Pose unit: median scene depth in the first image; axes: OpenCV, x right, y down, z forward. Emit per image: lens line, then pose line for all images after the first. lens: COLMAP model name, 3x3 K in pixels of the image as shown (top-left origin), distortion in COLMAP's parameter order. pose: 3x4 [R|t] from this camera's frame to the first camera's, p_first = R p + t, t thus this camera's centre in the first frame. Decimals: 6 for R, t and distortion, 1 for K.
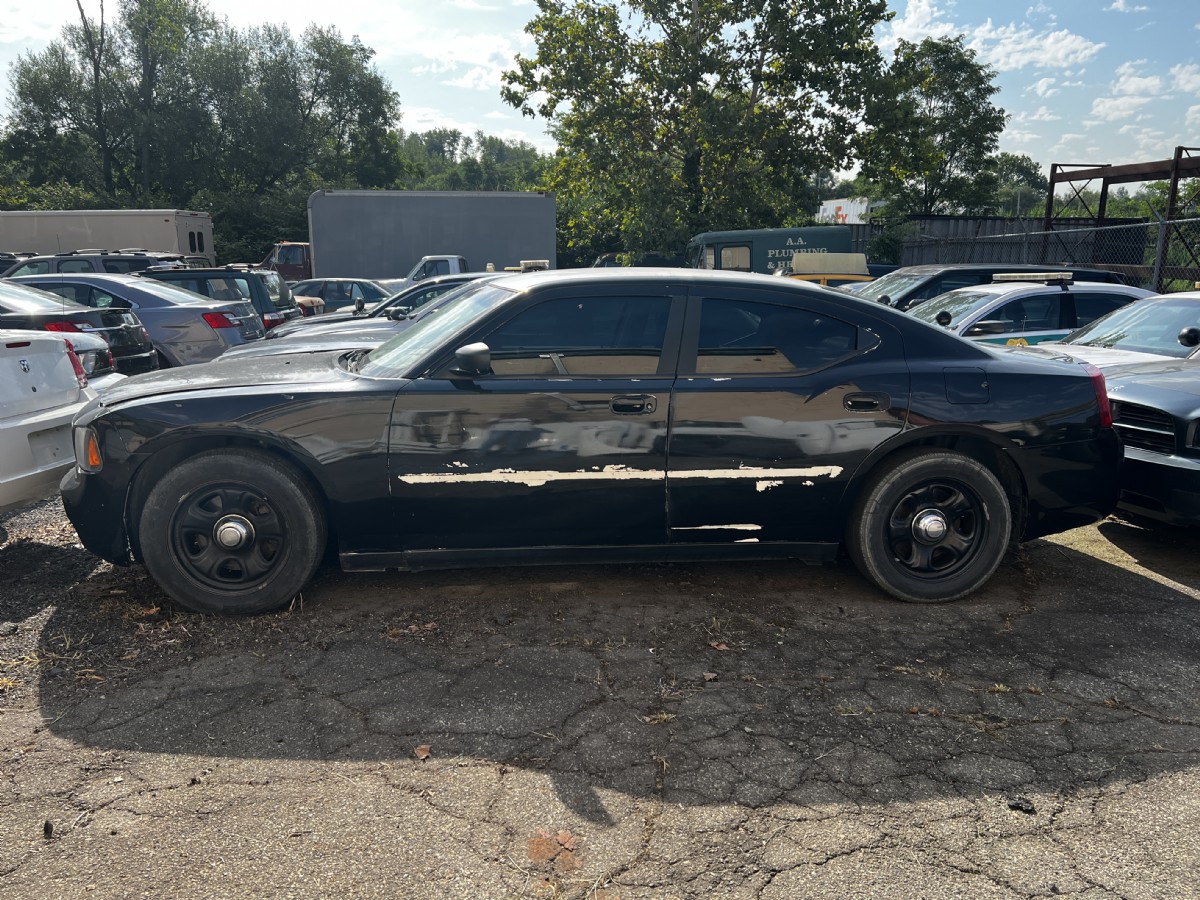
lens RADIAL K [[912.2, 0, 587.9], [0, 912.2, 450.7], [0, 0, 1]] dist [0.044395, -0.047949]
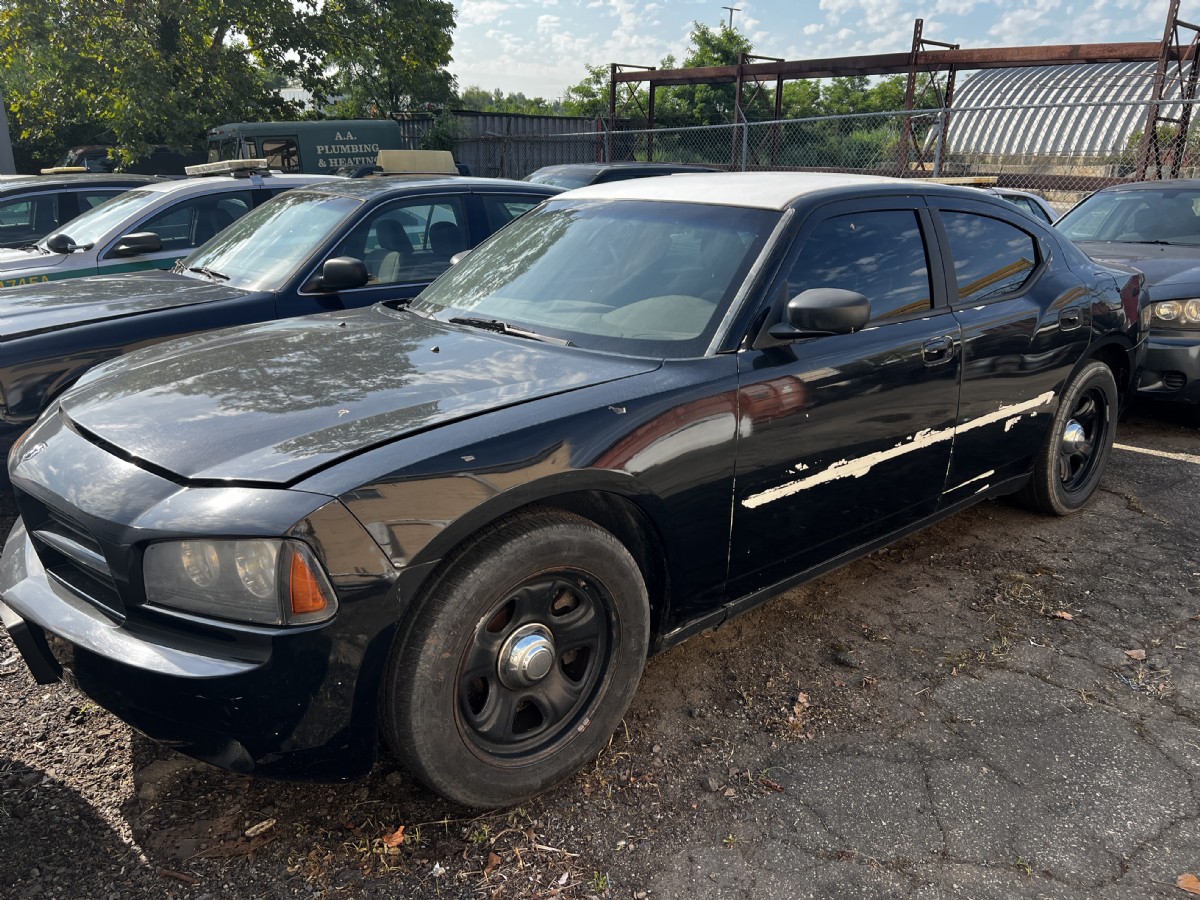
lens RADIAL K [[912.2, 0, 601.5], [0, 912.2, 455.1], [0, 0, 1]] dist [0.044395, -0.047949]
pose [[0.815109, -0.180917, 0.550334, -0.617586], [0.119603, 0.982073, 0.145701, -0.108732], [-0.566827, -0.052941, 0.822134, 0.485732]]
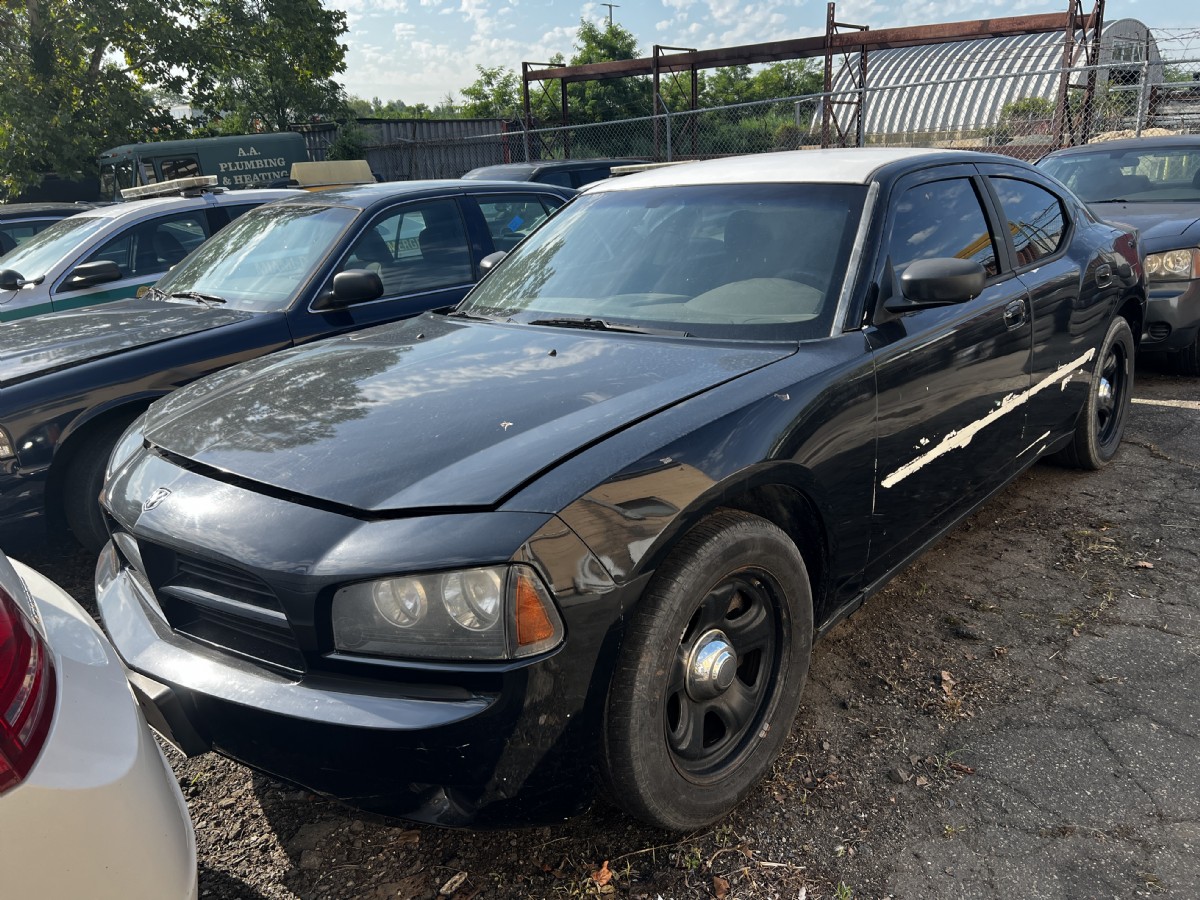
lens RADIAL K [[912.2, 0, 591.4], [0, 912.2, 449.1], [0, 0, 1]] dist [0.044395, -0.047949]
pose [[0.737844, -0.248889, 0.627408, -0.721900], [0.195147, 0.968497, 0.154700, -0.128216], [-0.646145, 0.008292, 0.763169, 0.604552]]
